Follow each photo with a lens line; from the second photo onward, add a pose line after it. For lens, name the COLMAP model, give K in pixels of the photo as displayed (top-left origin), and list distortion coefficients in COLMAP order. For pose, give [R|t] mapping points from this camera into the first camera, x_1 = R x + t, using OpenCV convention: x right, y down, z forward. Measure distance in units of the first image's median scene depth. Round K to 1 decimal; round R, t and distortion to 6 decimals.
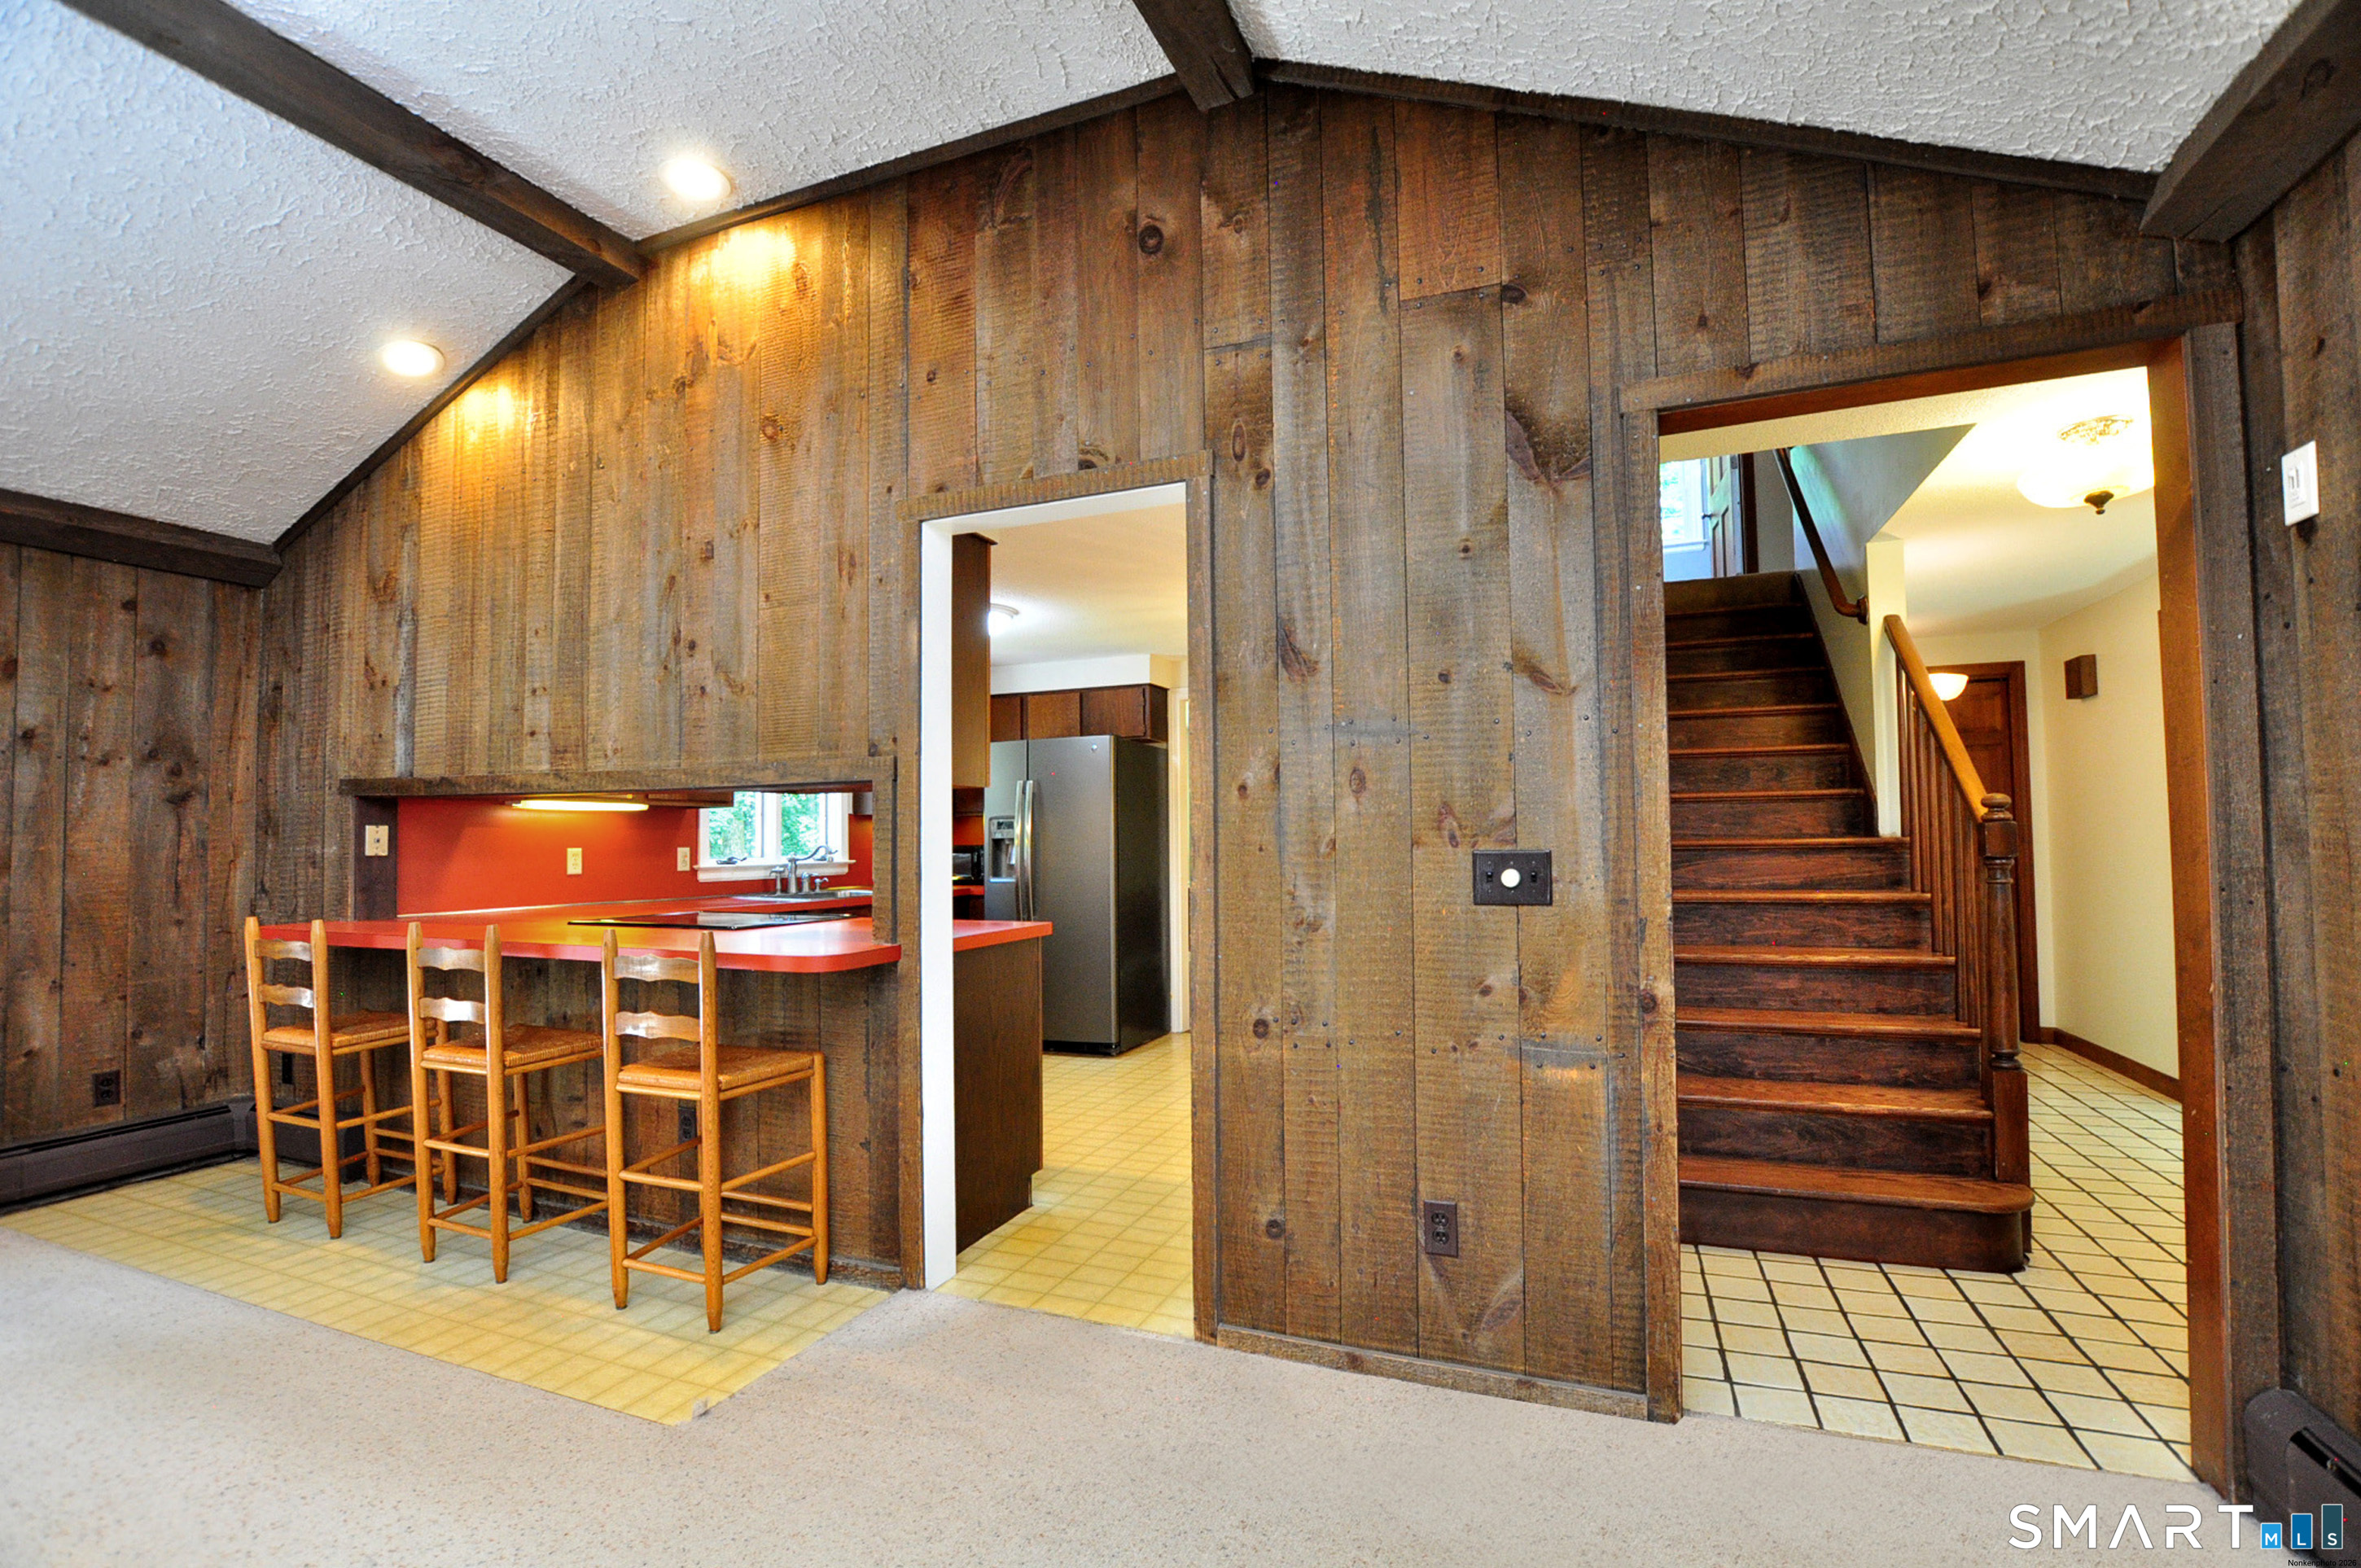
lens RADIAL K [[1038.4, 0, 1187.2], [0, 1038.4, 797.8], [0, 0, 1]] dist [-0.001640, -0.000046]
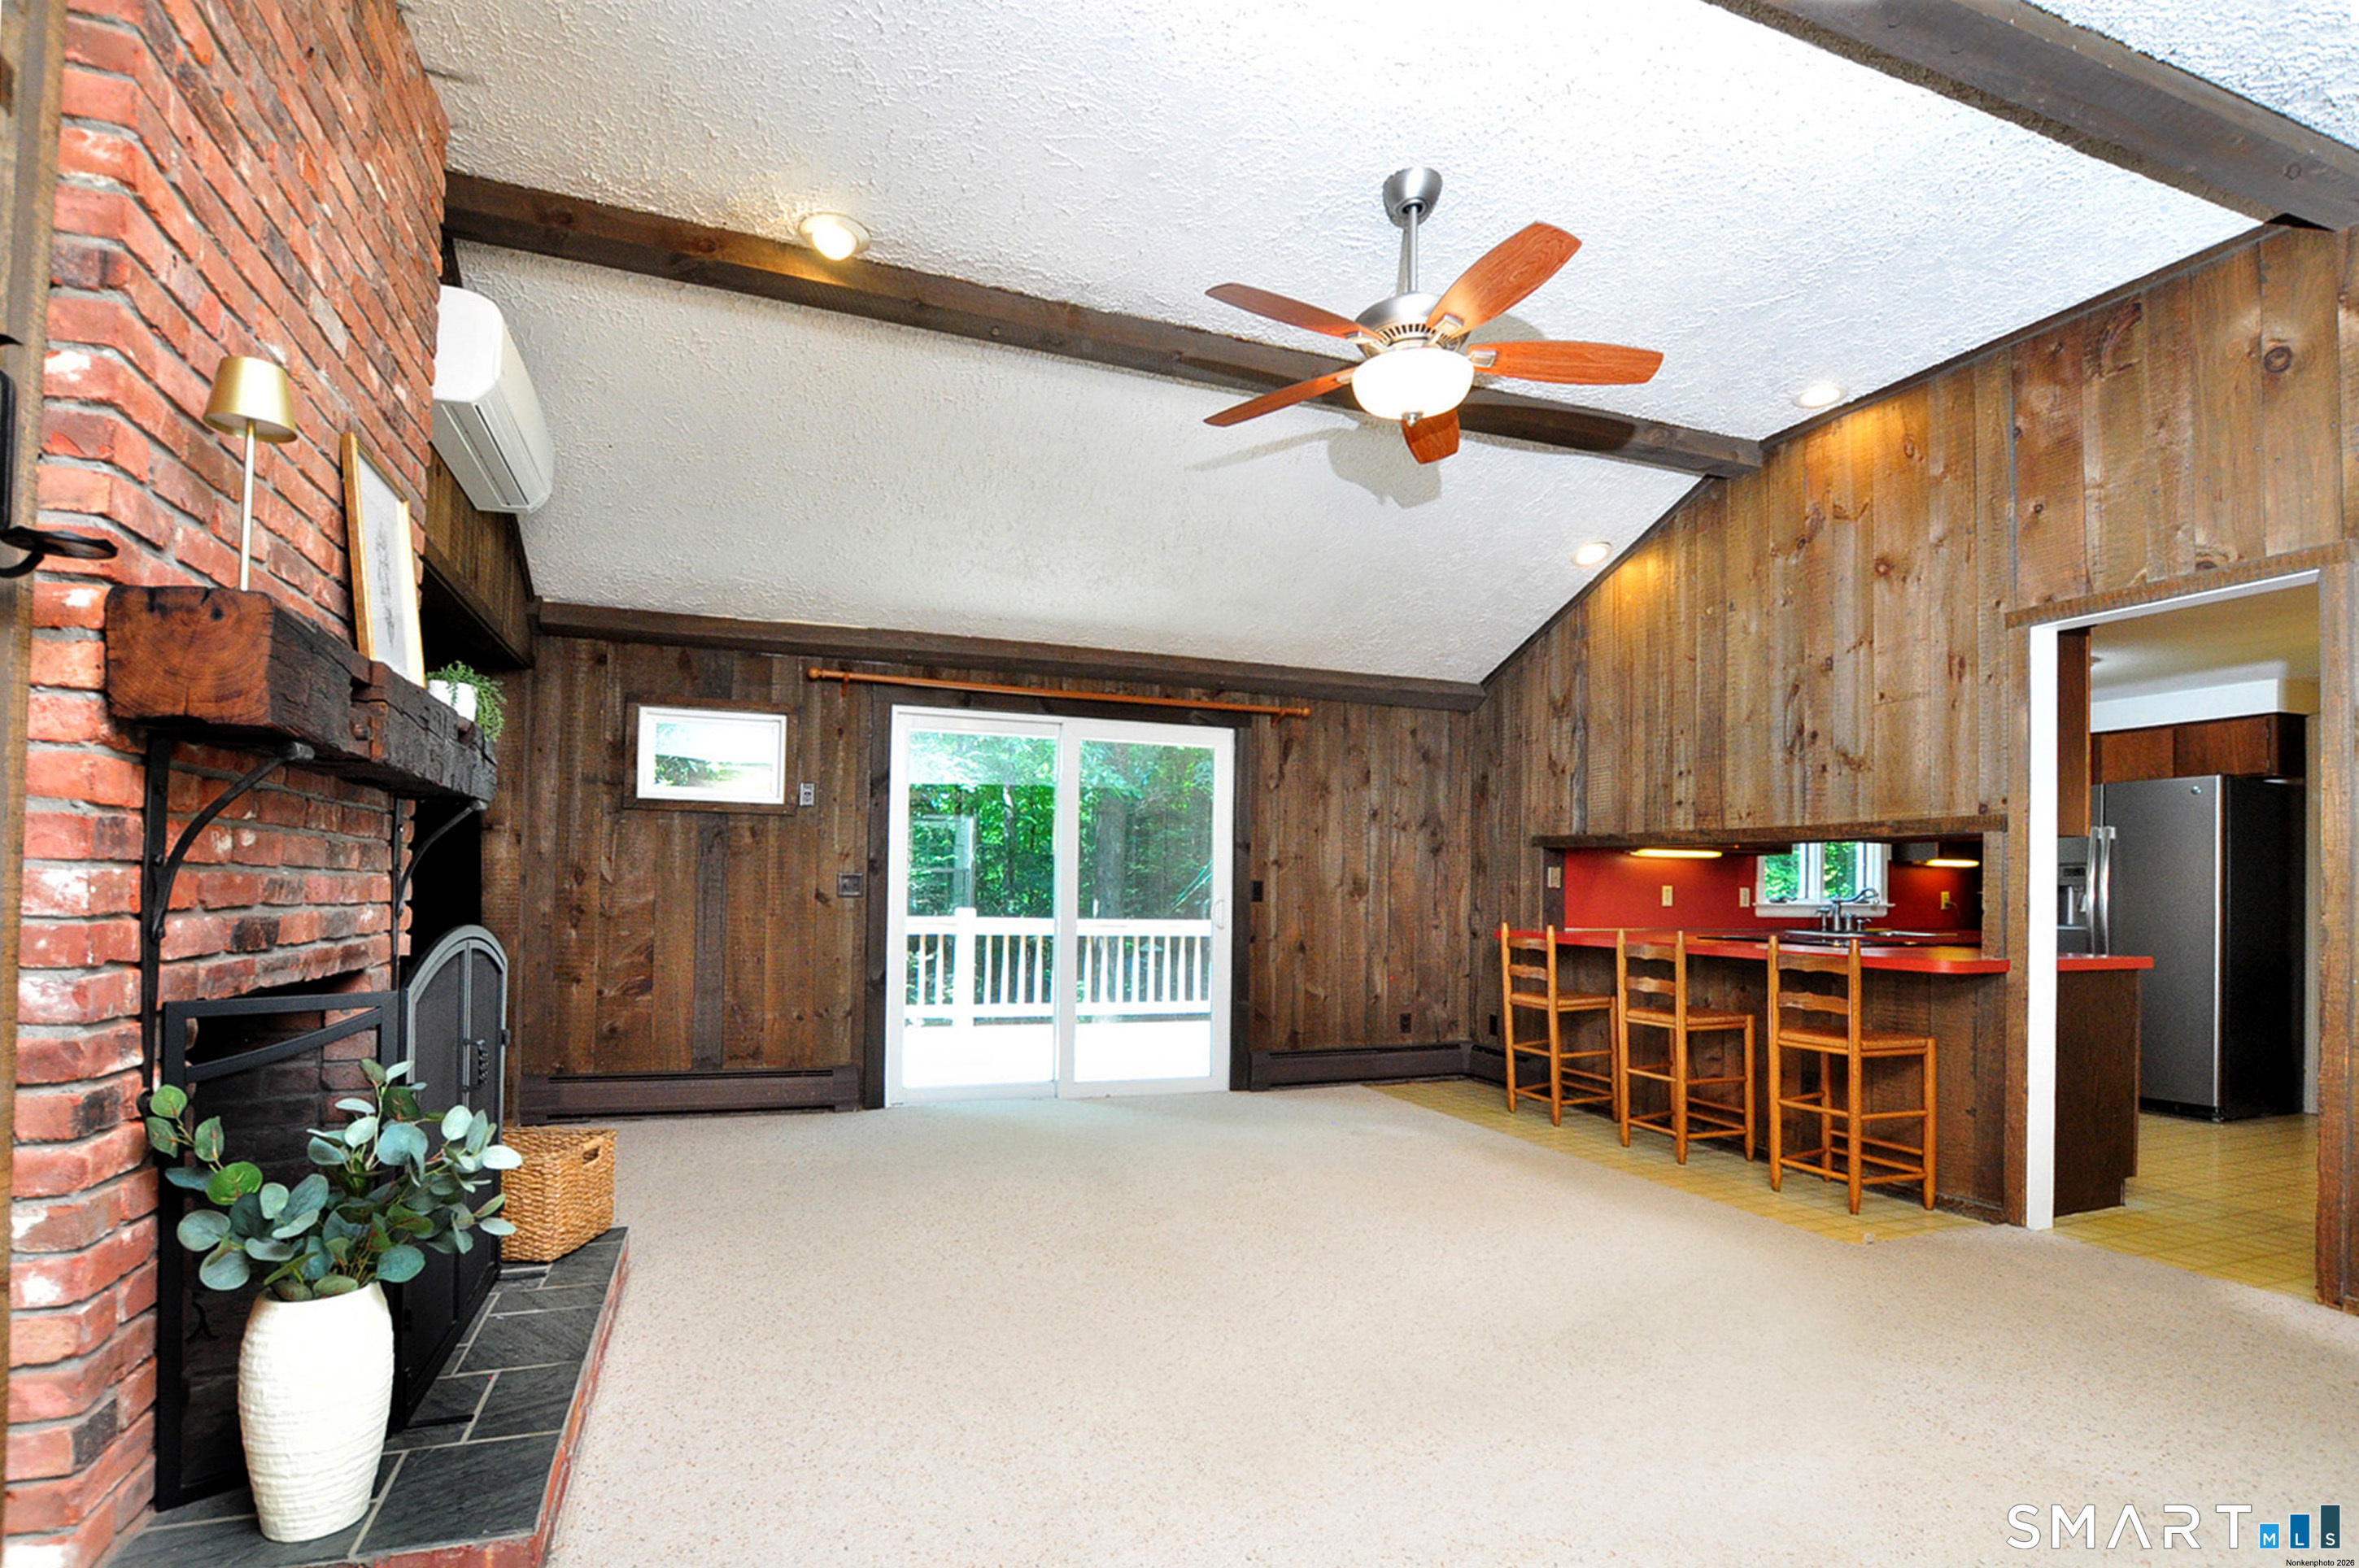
lens RADIAL K [[1120.8, 0, 1135.5], [0, 1120.8, 880.2], [0, 0, 1]] dist [-0.029618, 0.000499]
pose [[0.661640, 0.014073, -0.749690, 0.022223], [0.009703, 0.999579, 0.027328, -0.004462], [0.749759, -0.025356, 0.661225, -0.546001]]
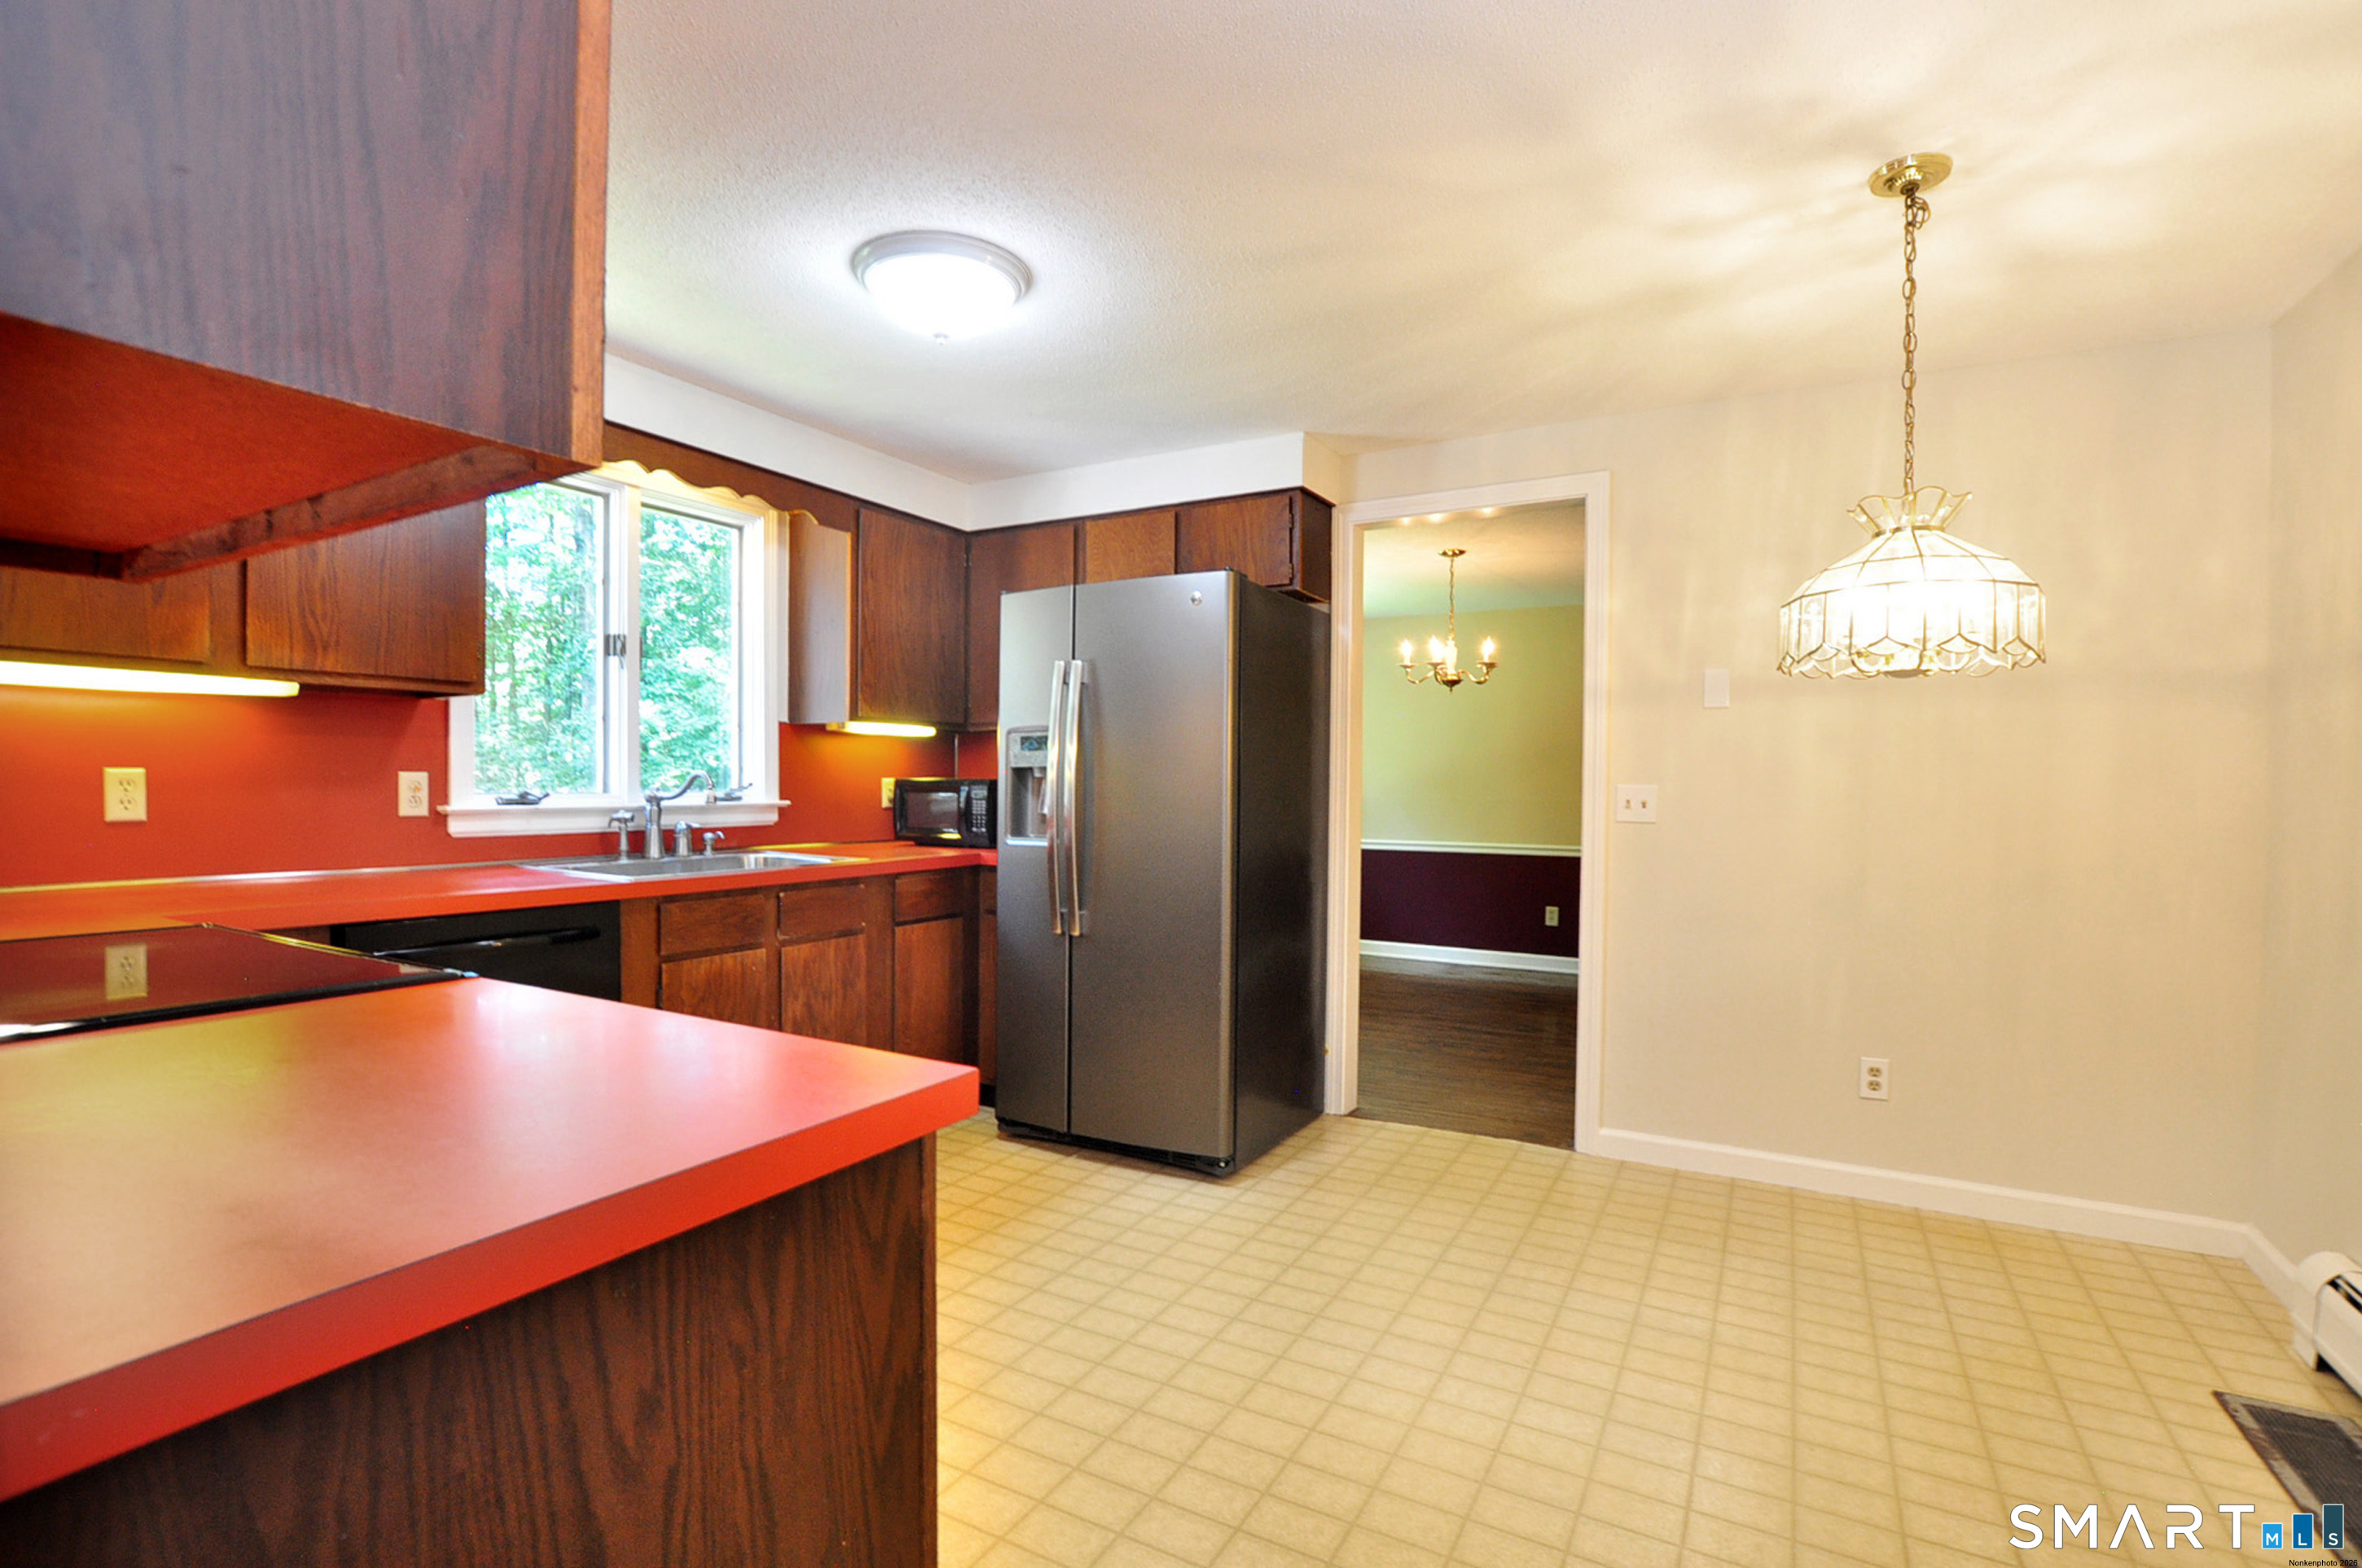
lens RADIAL K [[1038.9, 0, 1187.7], [0, 1038.9, 797.8], [0, 0, 1]] dist [-0.001640, -0.000046]
pose [[0.992524, 0.019231, -0.120528, -0.043861], [-0.012488, 0.998327, 0.056454, 0.037305], [0.121412, -0.054527, 0.991103, 0.739971]]
